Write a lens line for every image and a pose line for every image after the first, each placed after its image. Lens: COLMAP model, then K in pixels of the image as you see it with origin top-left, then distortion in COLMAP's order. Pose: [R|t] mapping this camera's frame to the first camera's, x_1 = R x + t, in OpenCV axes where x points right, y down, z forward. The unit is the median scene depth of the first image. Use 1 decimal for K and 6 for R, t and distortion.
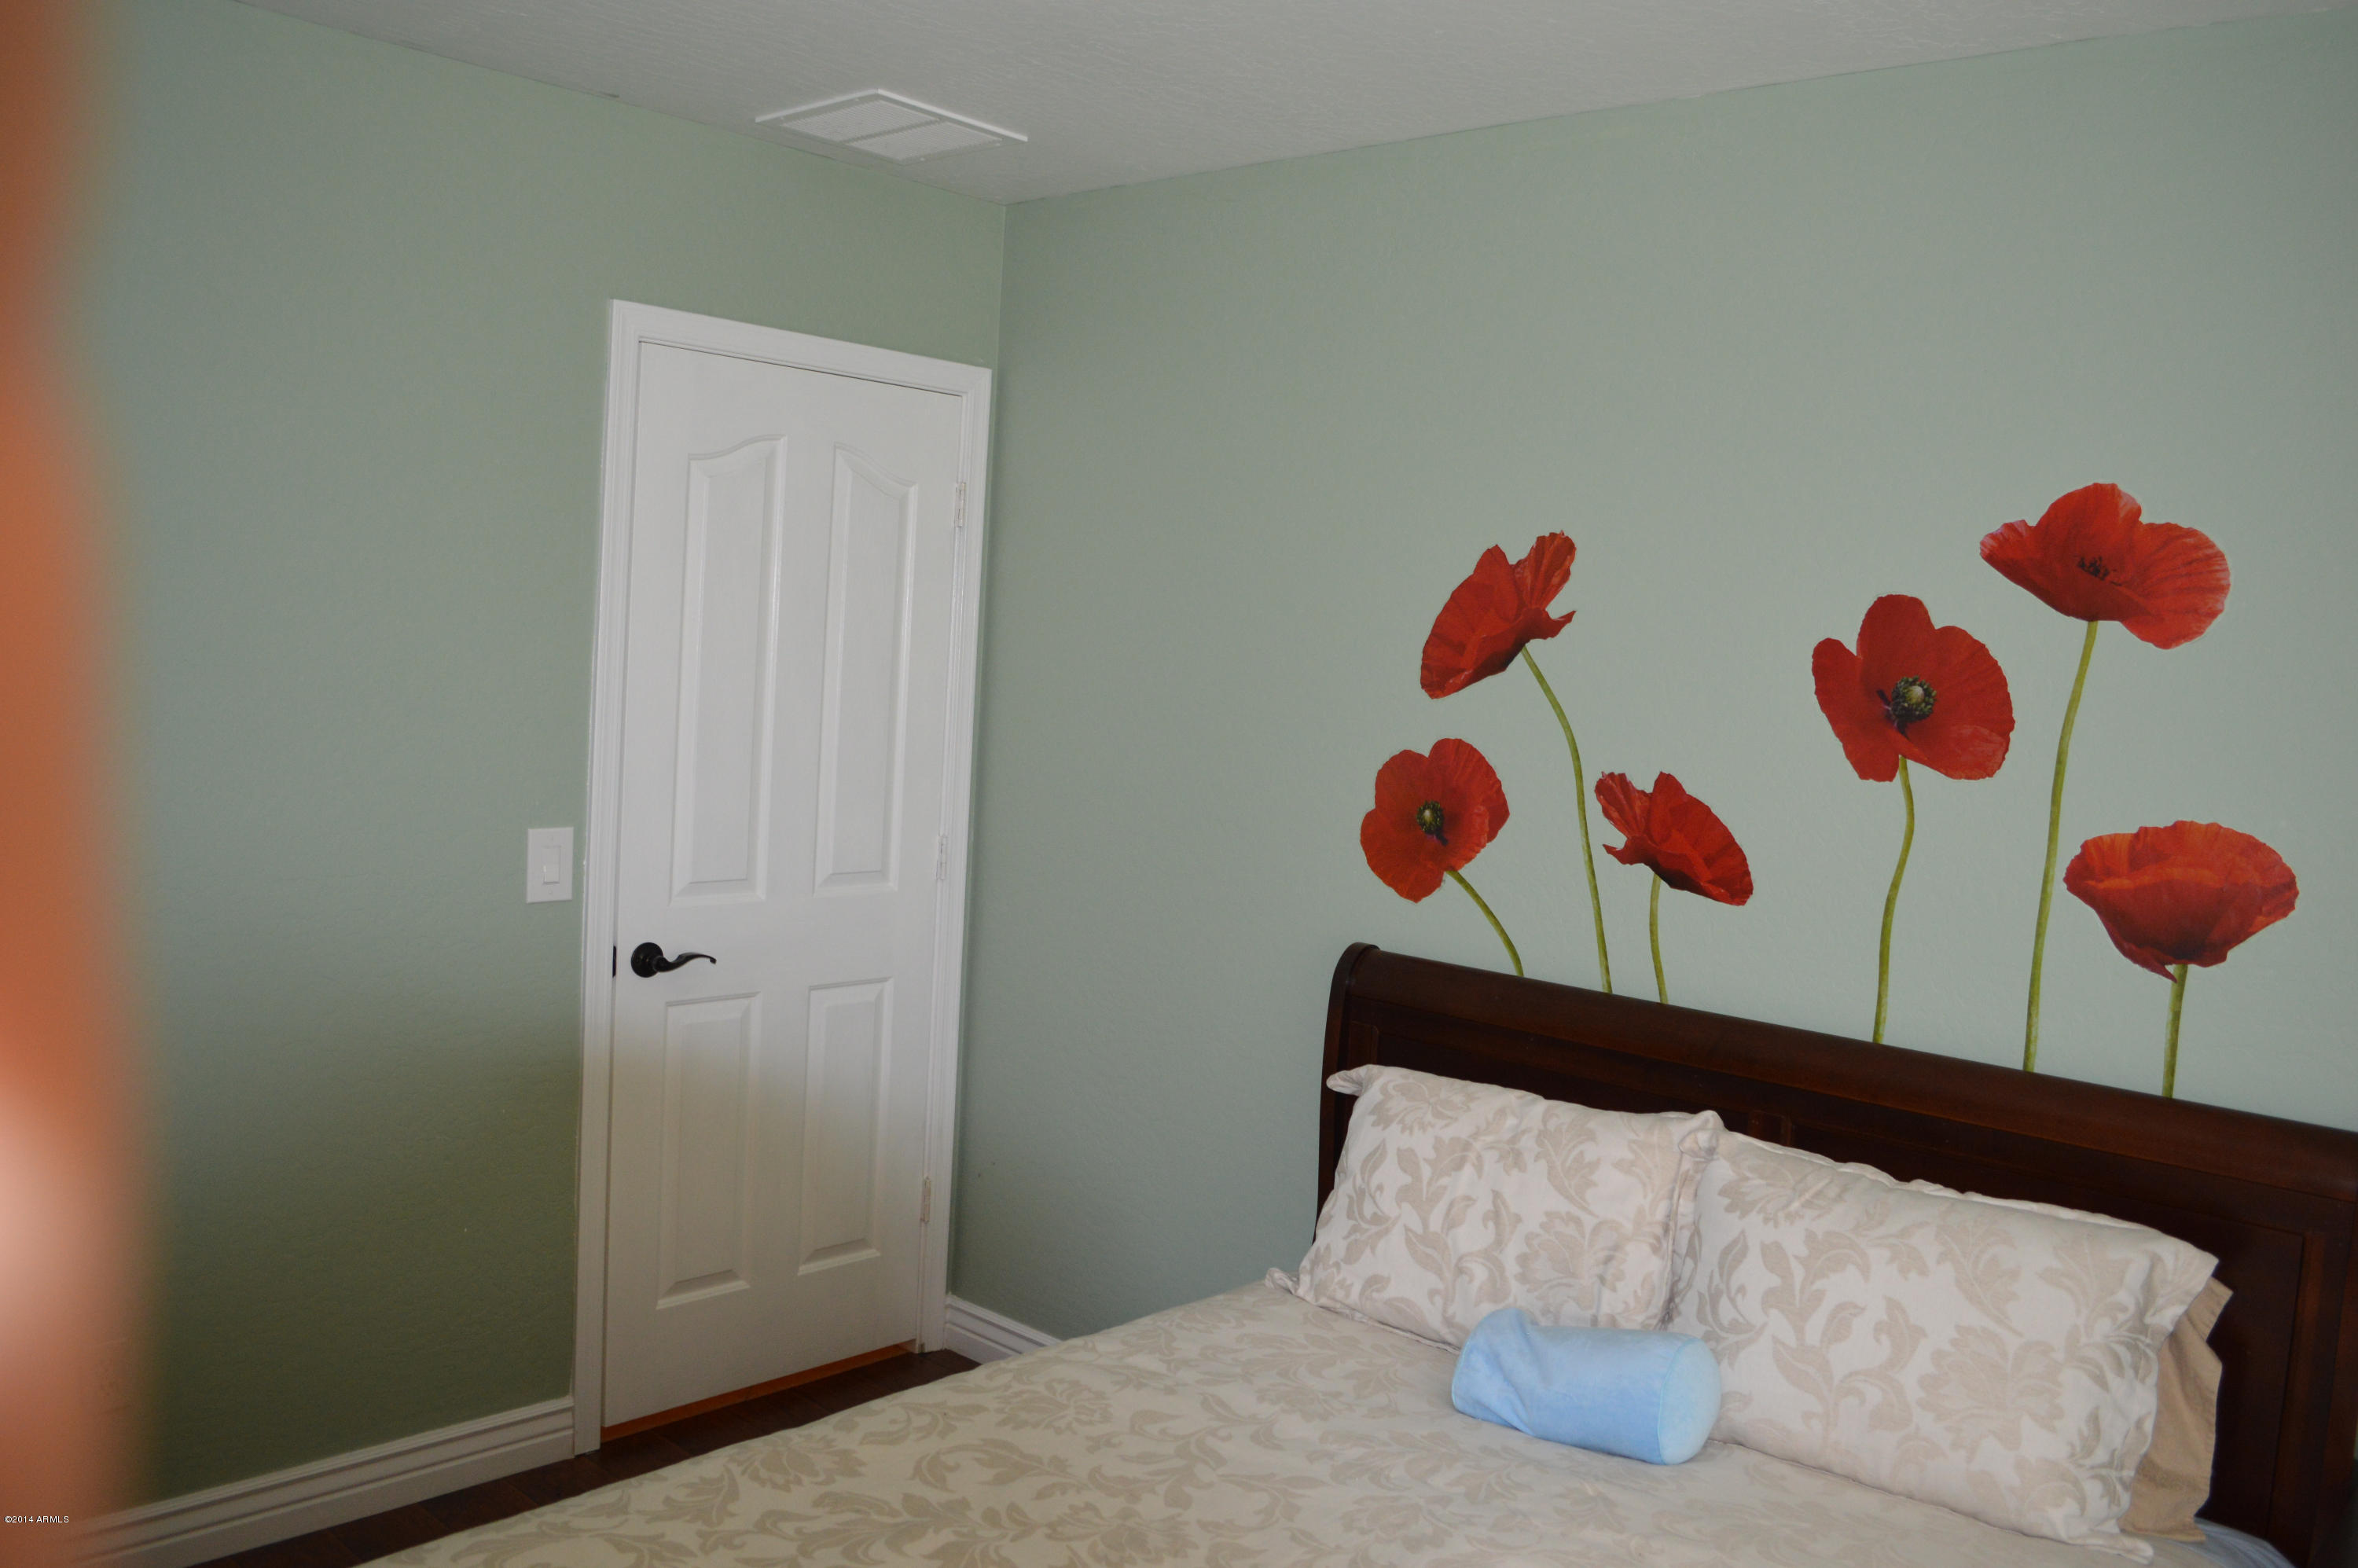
lens RADIAL K [[1890.3, 0, 1179.0], [0, 1890.3, 784.0], [0, 0, 1]] dist [-0.055048, -0.002900]
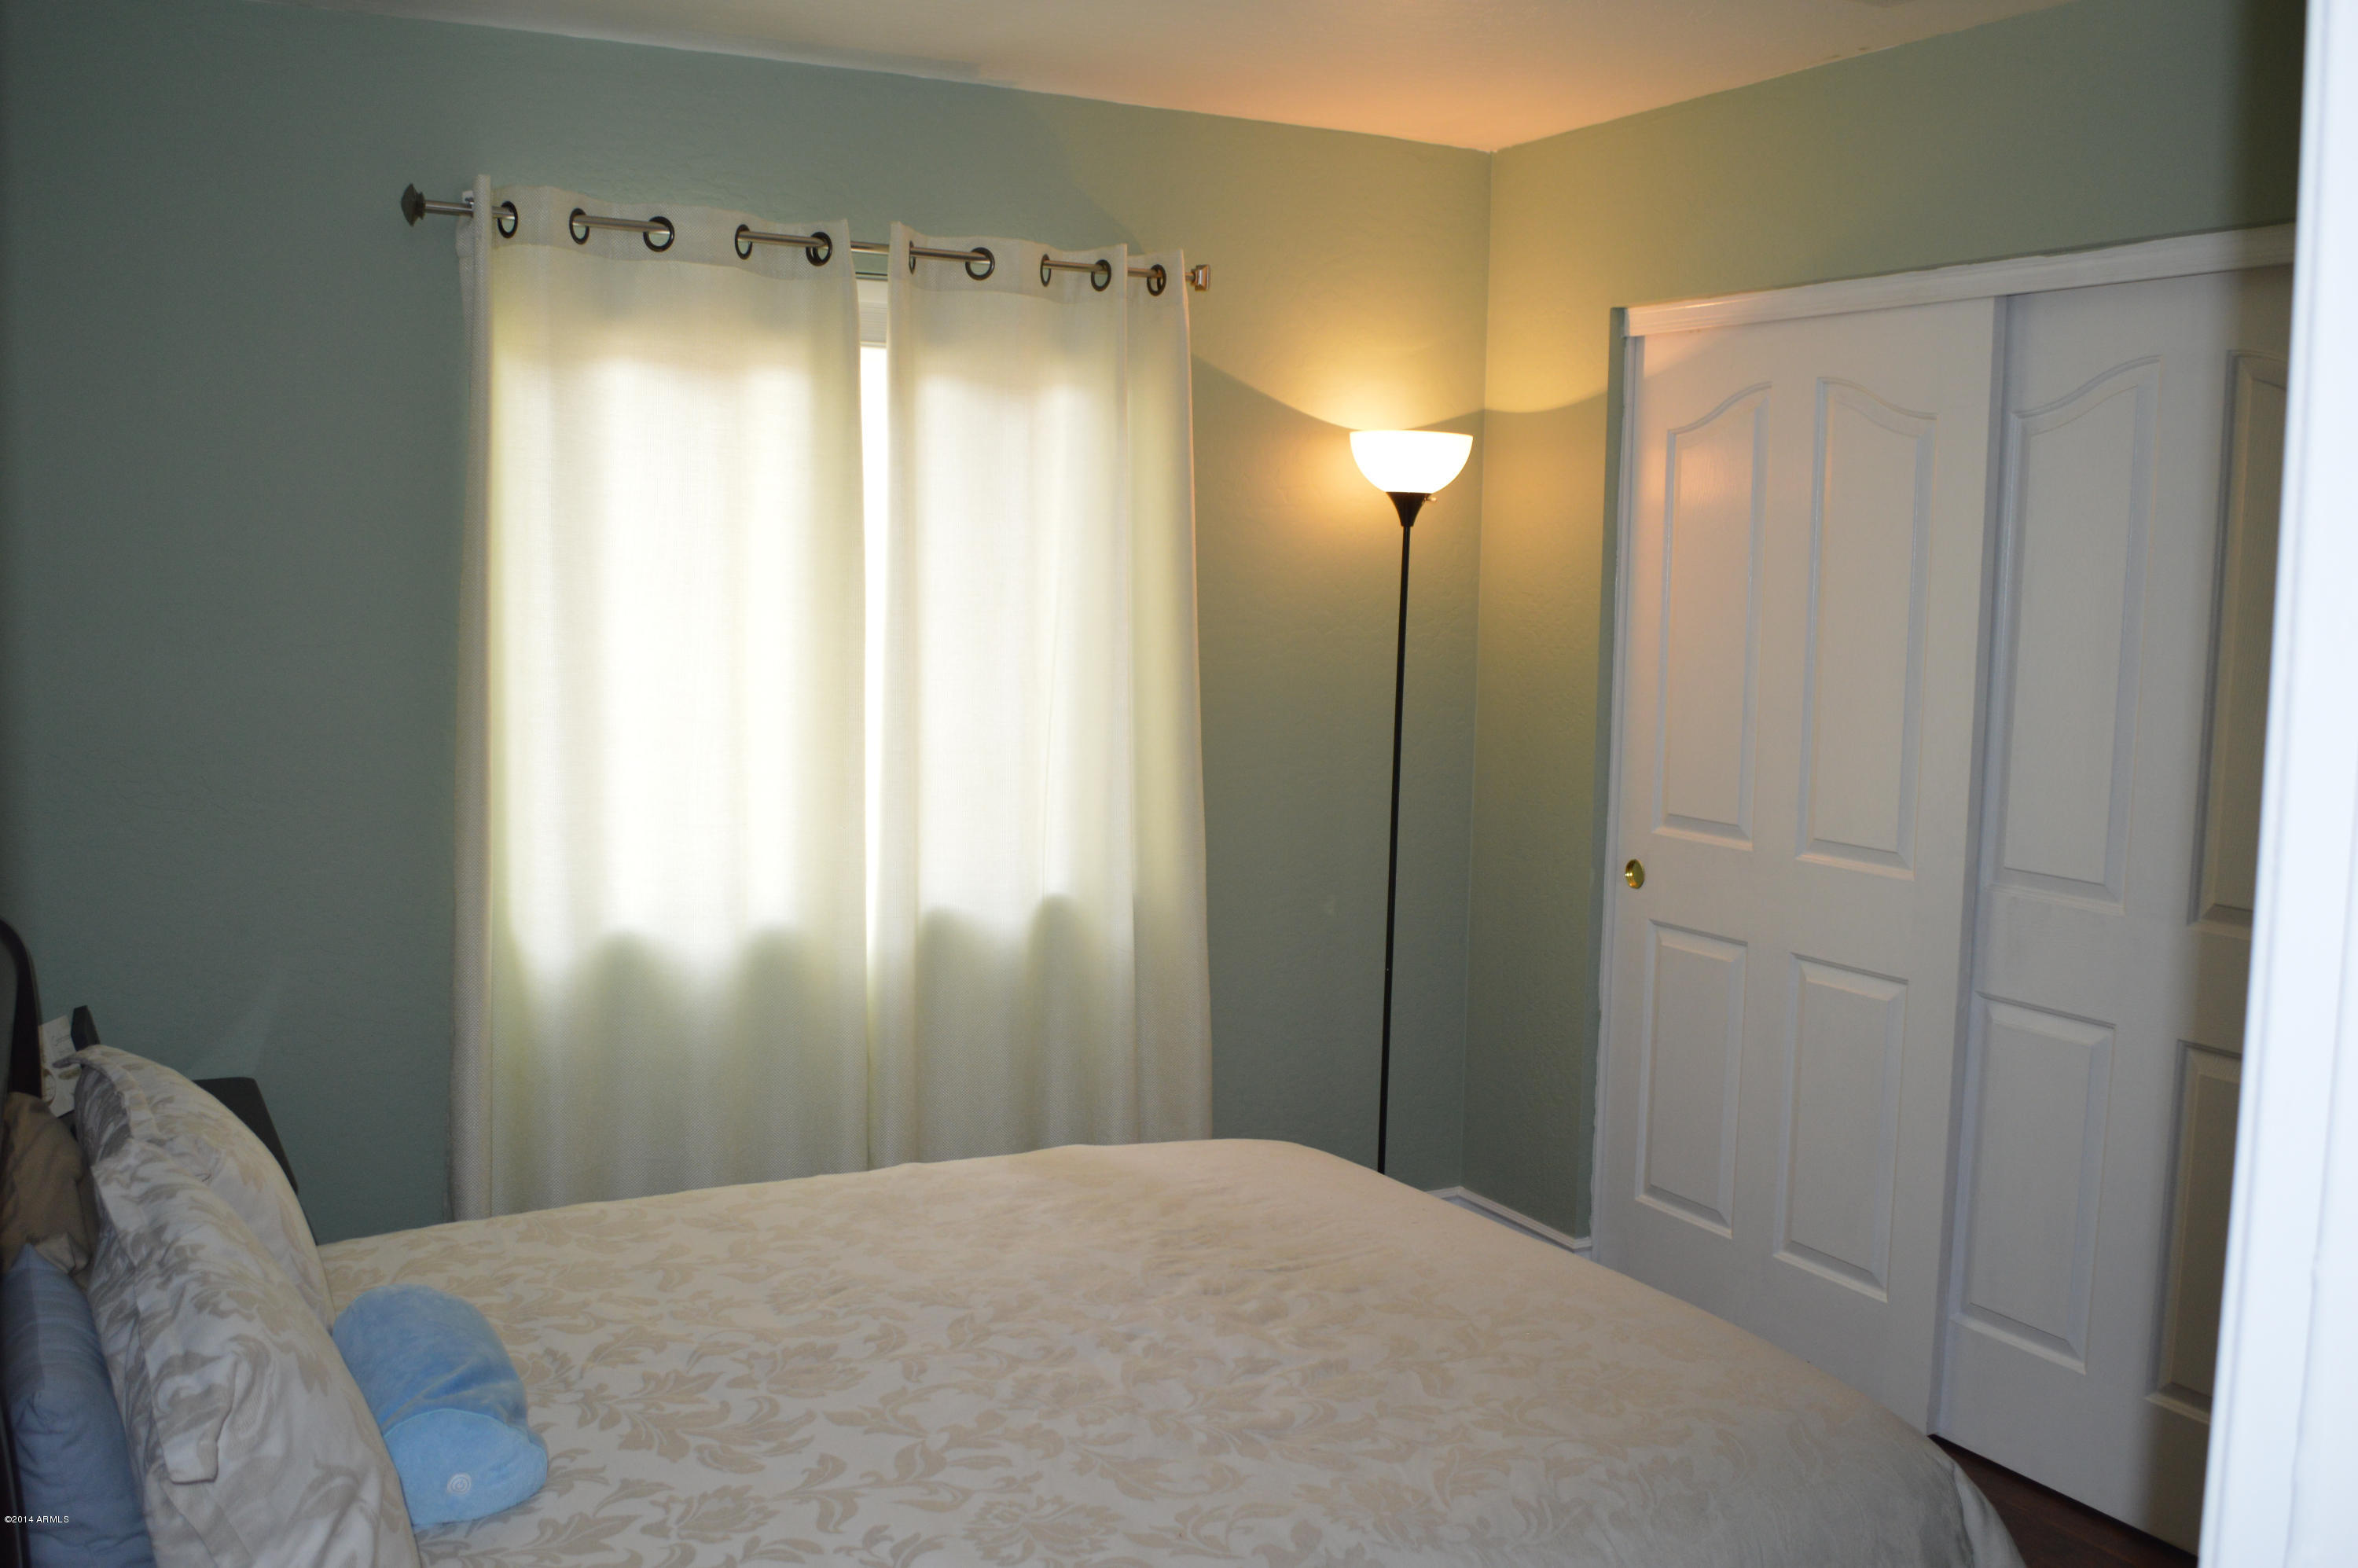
lens RADIAL K [[2044.5, 0, 1179.0], [0, 2044.5, 784.0], [0, 0, 1]] dist [-0.040348, -0.000348]
pose [[-0.940861, -0.109623, 0.320568, -0.397687], [-0.043742, 0.977590, 0.205921, -0.165150], [-0.335958, 0.179721, -0.924572, 1.894663]]
